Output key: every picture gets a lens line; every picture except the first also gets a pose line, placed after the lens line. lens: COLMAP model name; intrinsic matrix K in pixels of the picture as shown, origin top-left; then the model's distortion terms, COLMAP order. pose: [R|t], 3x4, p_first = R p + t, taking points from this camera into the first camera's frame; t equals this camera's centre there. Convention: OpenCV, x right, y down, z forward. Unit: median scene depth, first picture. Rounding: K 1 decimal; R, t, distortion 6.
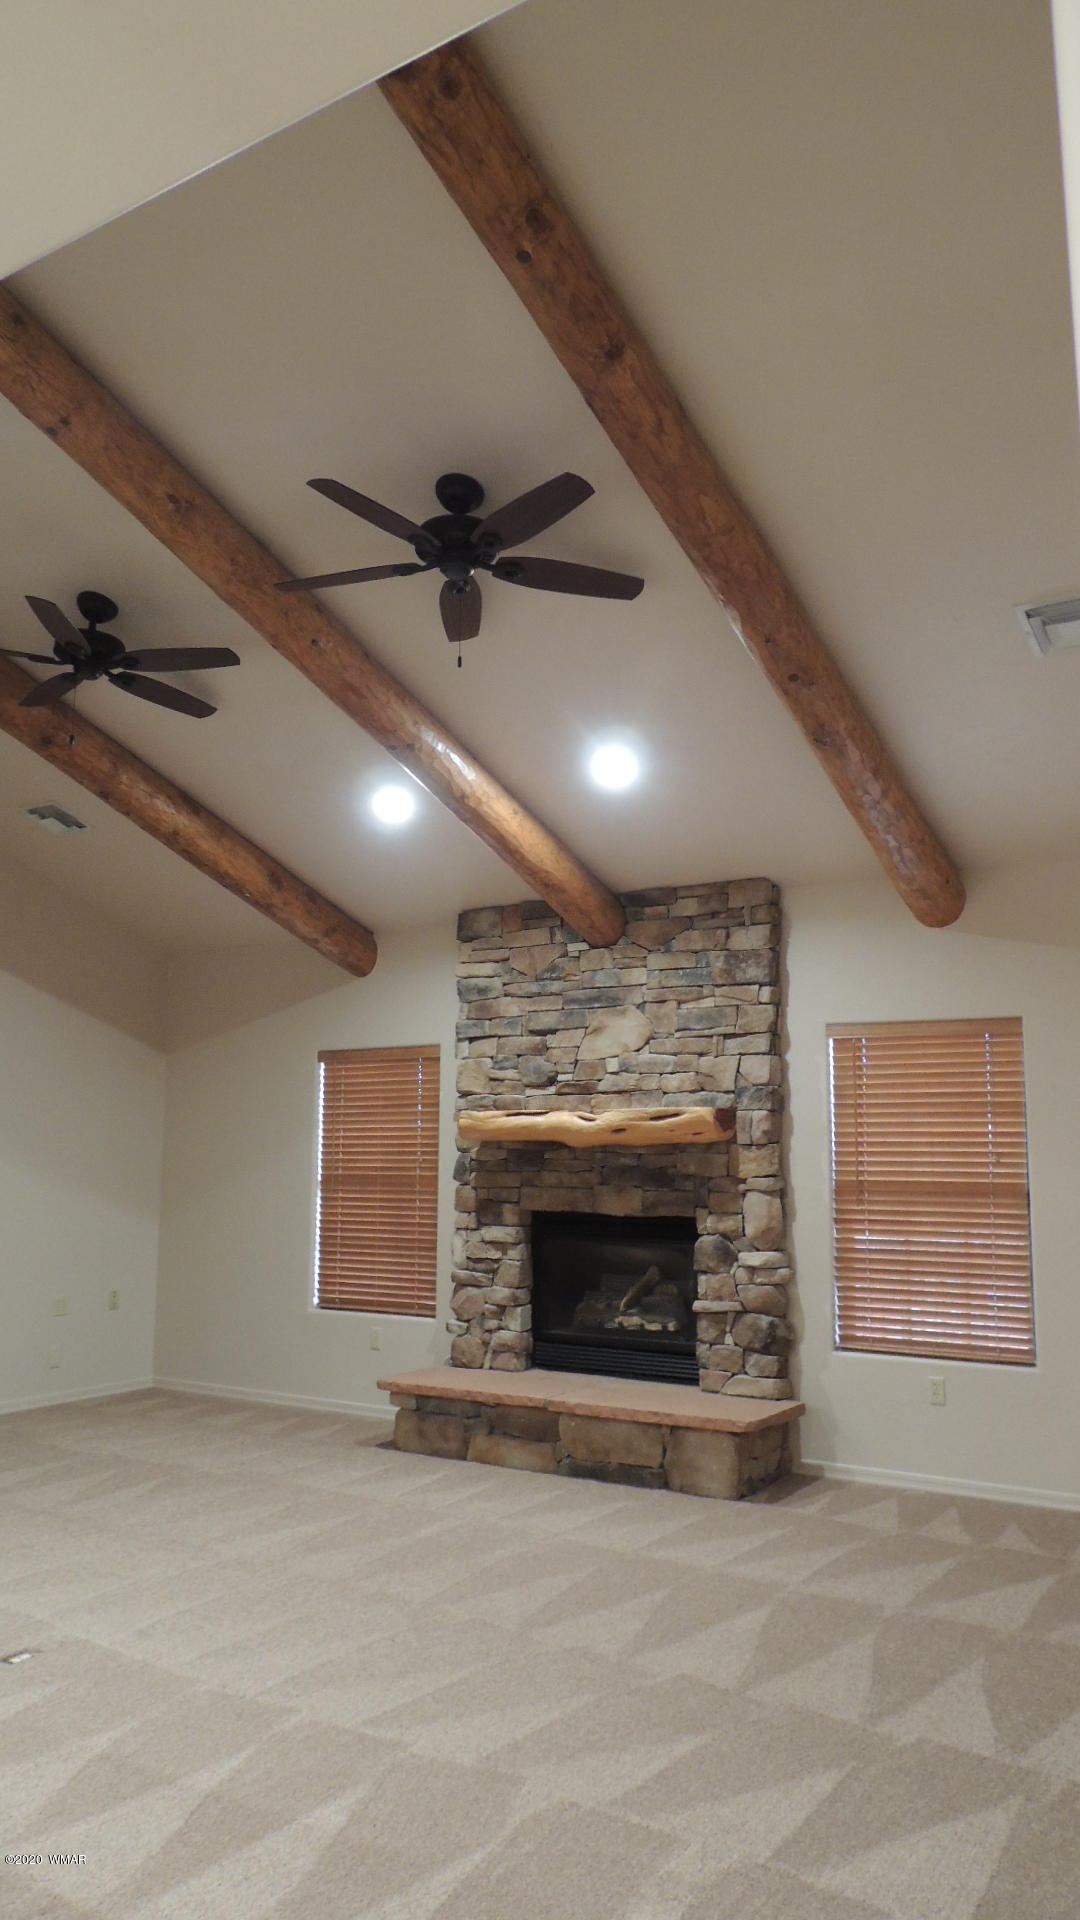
lens RADIAL K [[1364.7, 0, 541.5], [0, 1364.7, 965.8], [0, 0, 1]] dist [-0.018450, -0.001234]
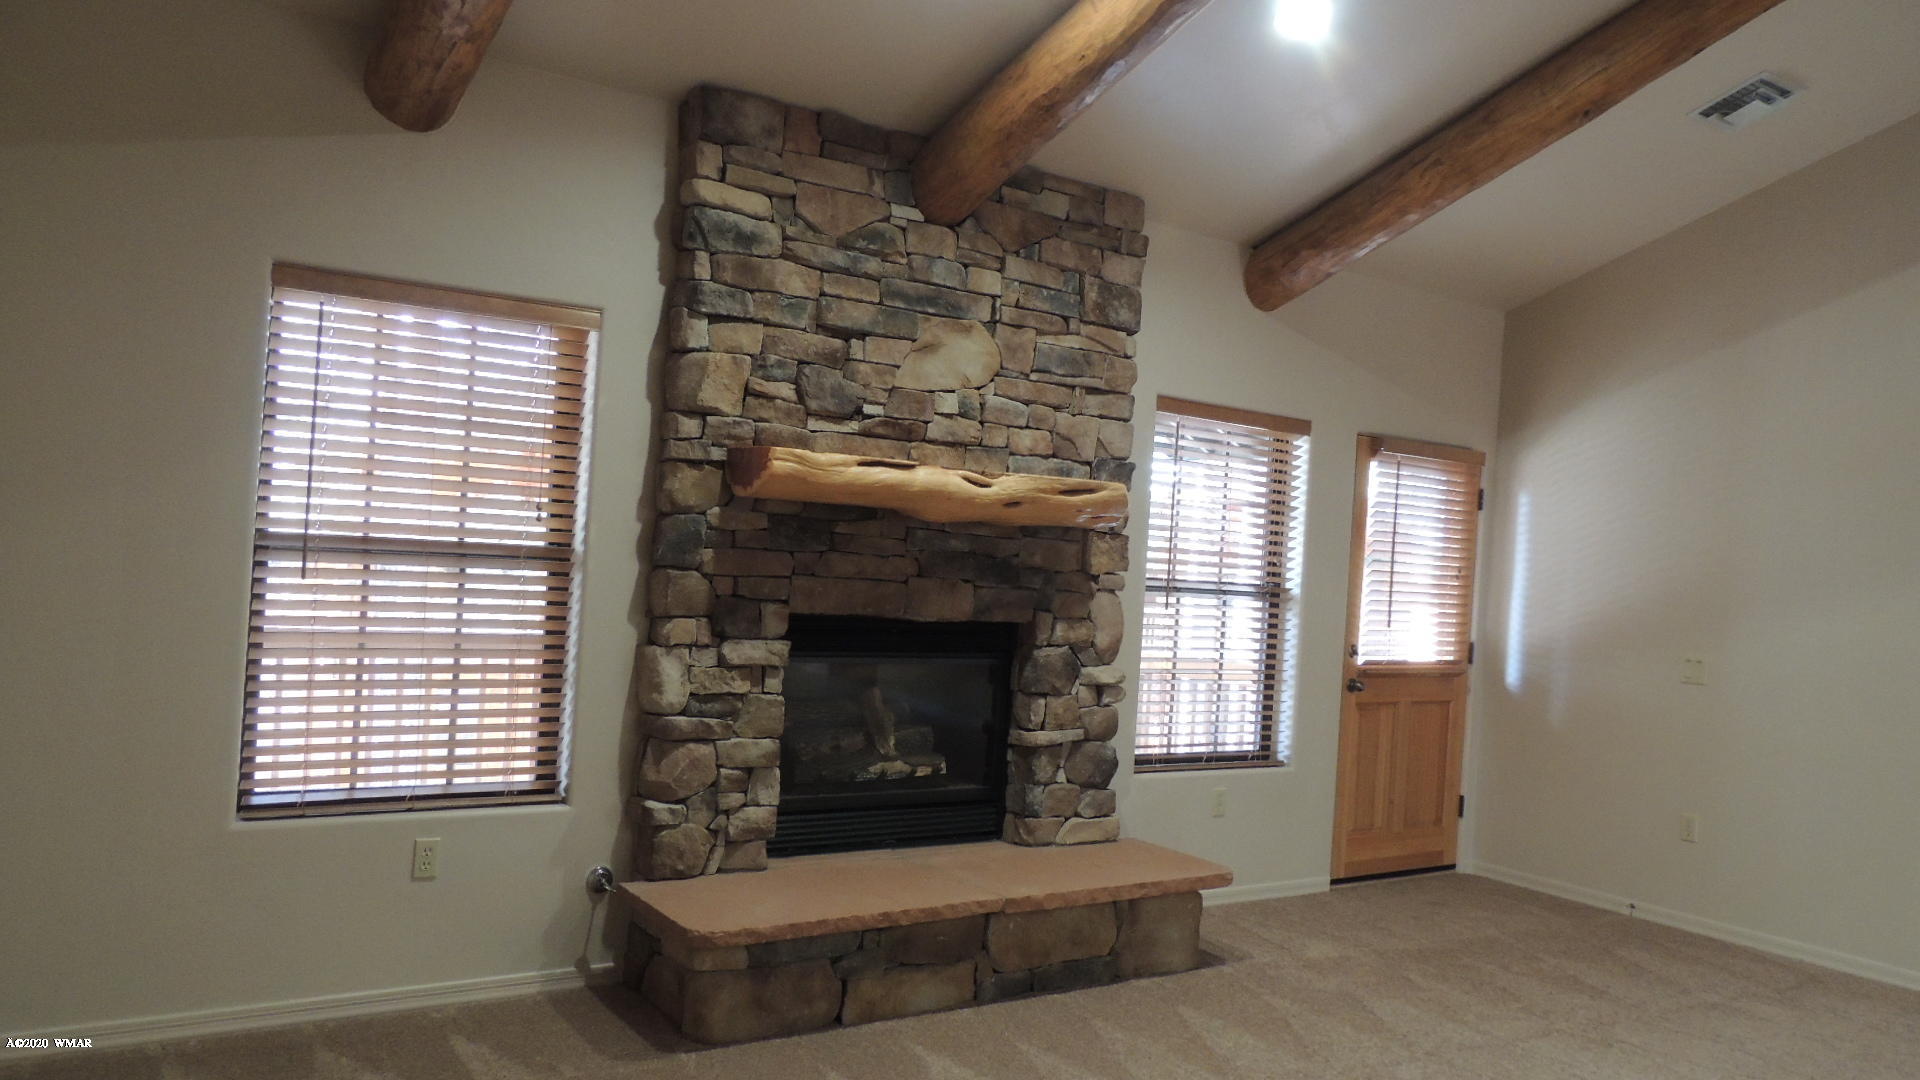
lens RADIAL K [[1364.7, 0, 961.8], [0, 1364.7, 541.2], [0, 0, 1]] dist [-0.018450, -0.001234]
pose [[0.402867, 0.028179, 0.914825, -0.570327], [-0.187145, 0.980944, 0.052198, 0.104059], [-0.895921, -0.192234, 0.400463, 0.714888]]
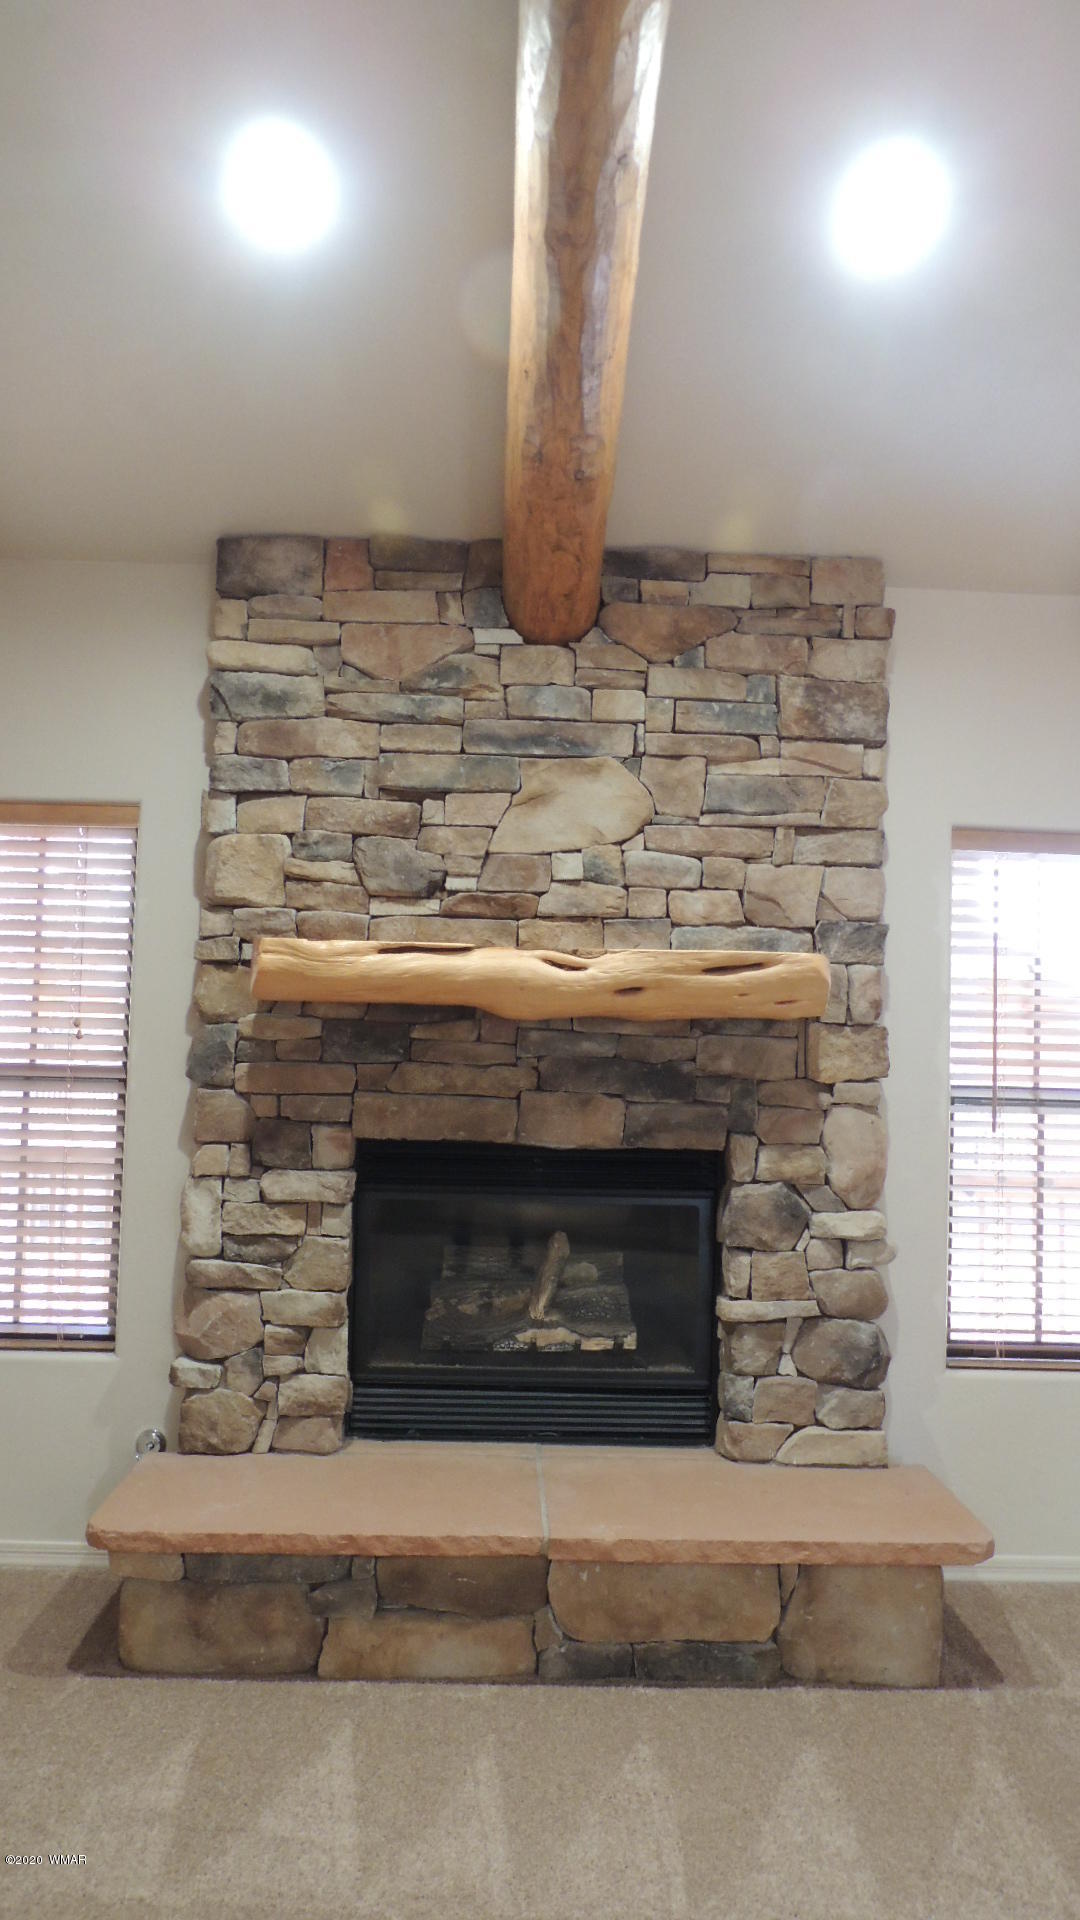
lens RADIAL K [[1364.7, 0, 540.0], [0, 1364.7, 964.9], [0, 0, 1]] dist [-0.018450, -0.001234]
pose [[0.832099, 0.049210, 0.552440, -0.249836], [-0.099040, 0.993230, 0.060703, 0.080182], [-0.545713, -0.105224, 0.831340, 0.567625]]
